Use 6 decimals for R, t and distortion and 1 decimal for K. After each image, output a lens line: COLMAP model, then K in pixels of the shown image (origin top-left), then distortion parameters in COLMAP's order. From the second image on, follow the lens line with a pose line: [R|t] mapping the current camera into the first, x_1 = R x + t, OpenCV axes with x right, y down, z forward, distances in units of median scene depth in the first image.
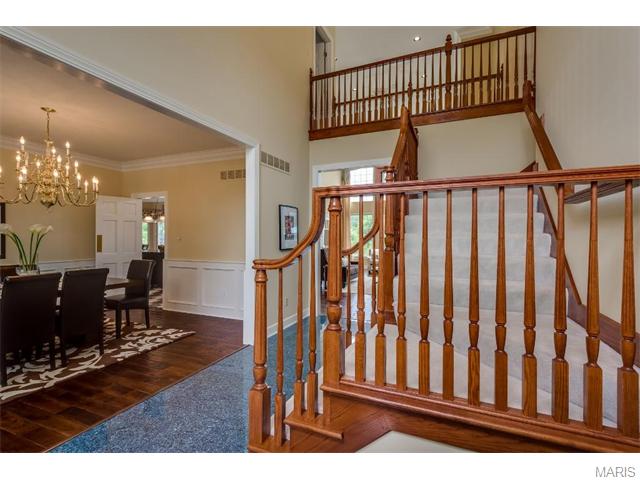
lens RADIAL K [[323.0, 0, 317.6], [0, 323.0, 239.8], [0, 0, 1]] dist [-0.003290, -0.000549]
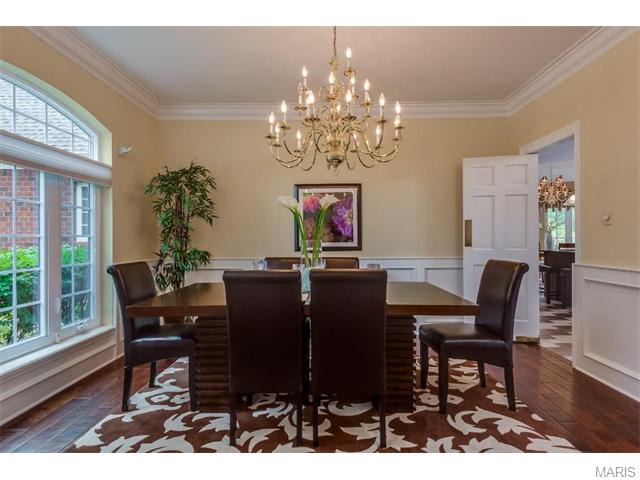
lens RADIAL K [[355.2, 0, 318.4], [0, 355.2, 240.7], [0, 0, 1]] dist [0.017661, -0.008393]
pose [[0.388048, 0.004025, -0.921630, -0.178566], [-0.003326, 0.999990, 0.002967, 0.034466], [0.921633, 0.001914, 0.388058, 0.598758]]
